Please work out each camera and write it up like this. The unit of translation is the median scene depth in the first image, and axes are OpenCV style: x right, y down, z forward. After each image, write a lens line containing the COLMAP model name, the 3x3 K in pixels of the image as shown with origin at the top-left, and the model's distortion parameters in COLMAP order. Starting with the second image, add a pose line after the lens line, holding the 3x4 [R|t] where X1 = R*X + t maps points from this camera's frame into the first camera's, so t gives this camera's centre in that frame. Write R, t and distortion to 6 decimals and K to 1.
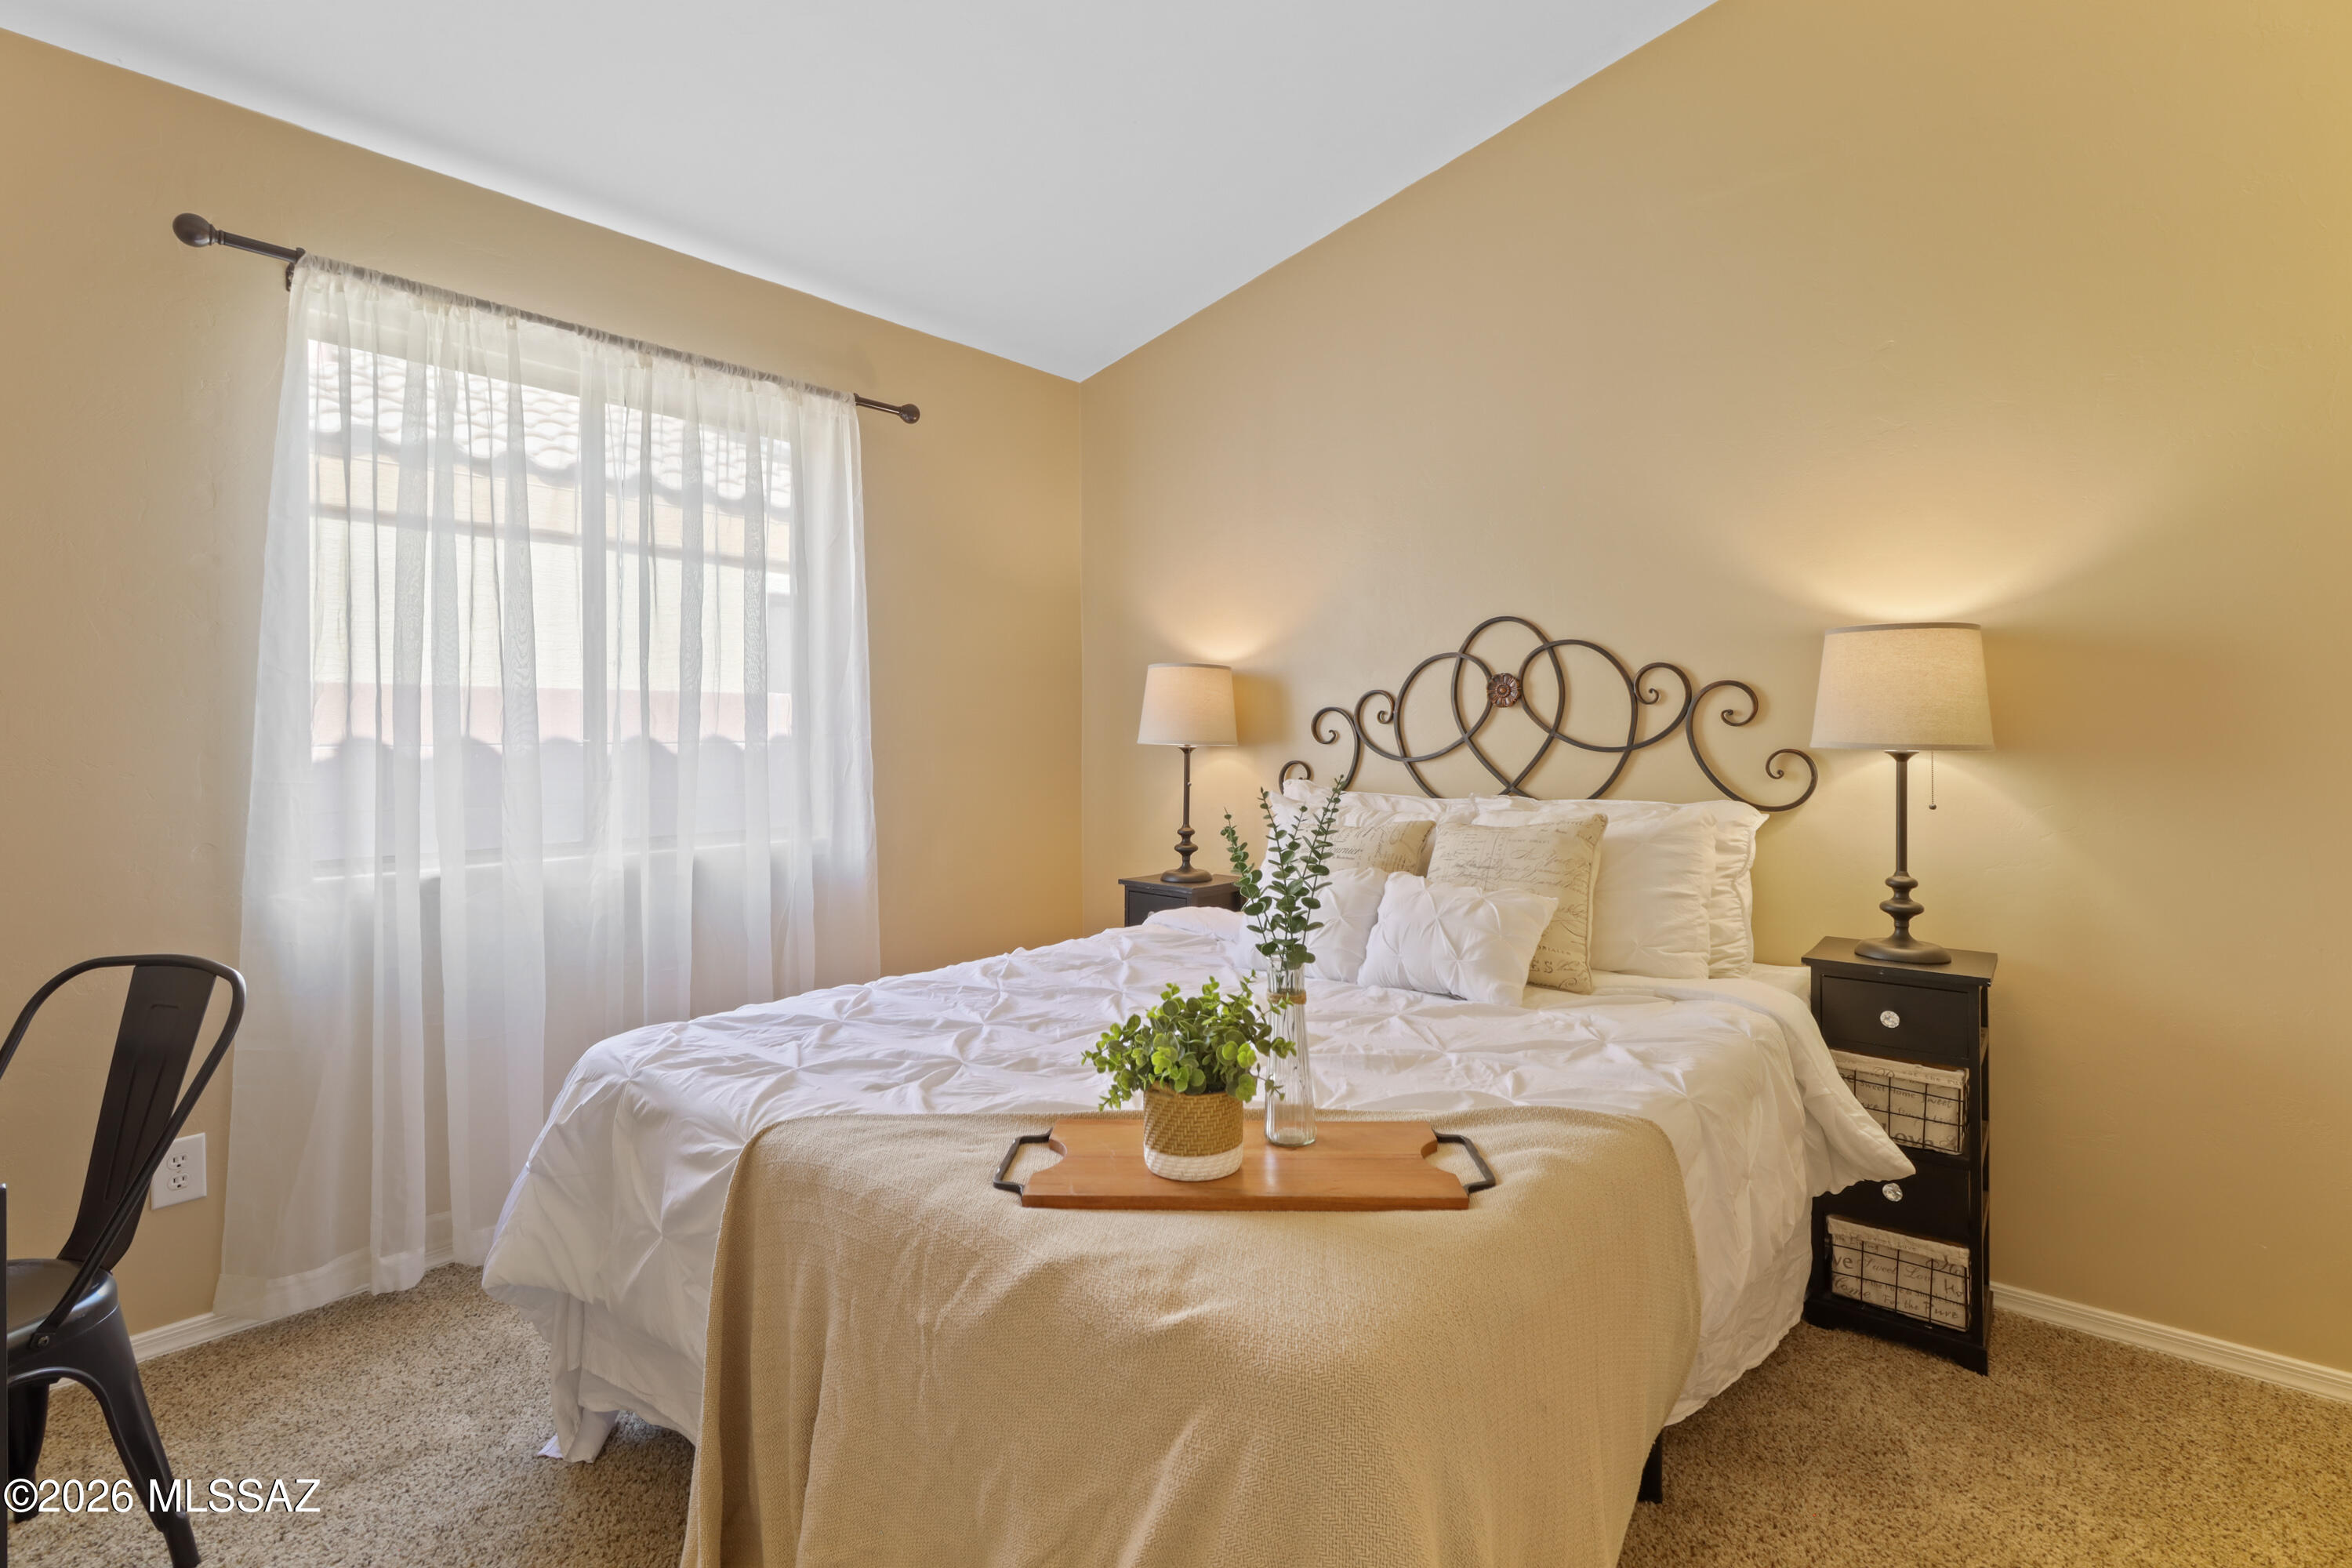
lens RADIAL K [[1090.6, 0, 1167.7], [0, 1090.6, 749.7], [0, 0, 1]] dist [-0.000194, -0.001396]
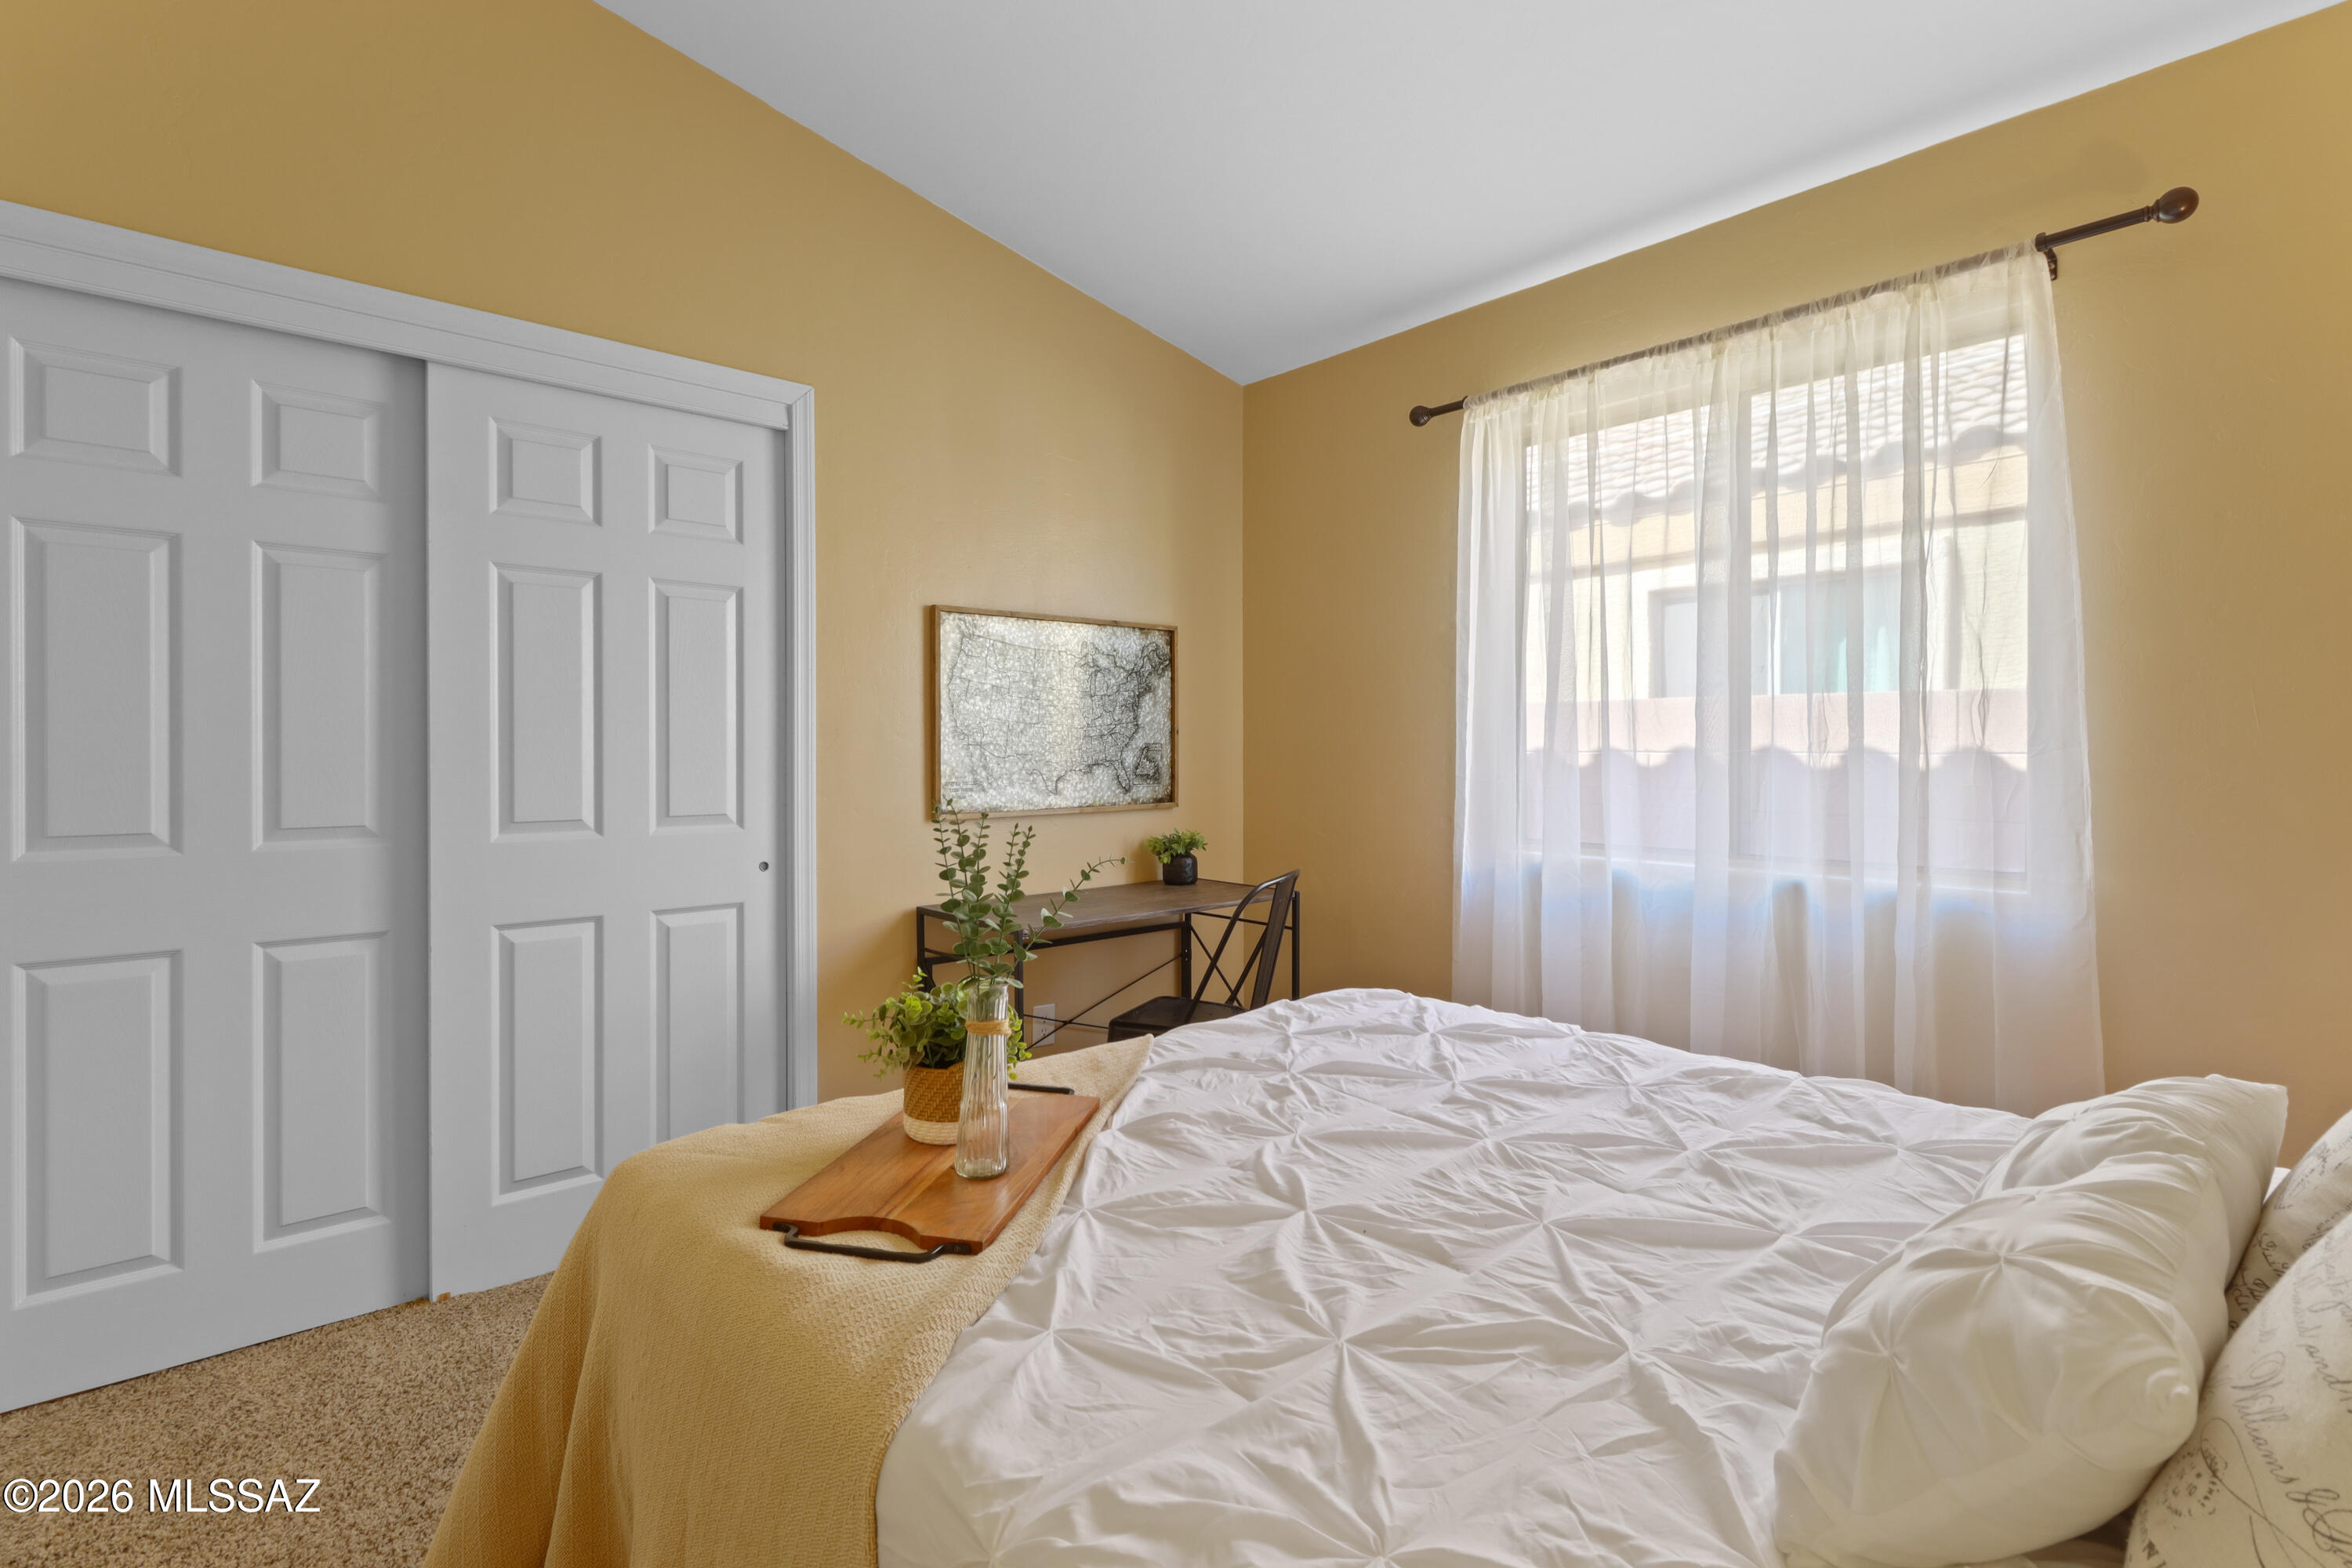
lens RADIAL K [[1110.3, 0, 1177.6], [0, 1110.3, 748.0], [0, 0, 1]] dist [0.000778, 0.000708]
pose [[-0.121169, -0.000076, -0.992632, 0.522501], [-0.013191, 0.999912, 0.001534, -0.004770], [0.992544, 0.013280, -0.121159, 0.638818]]
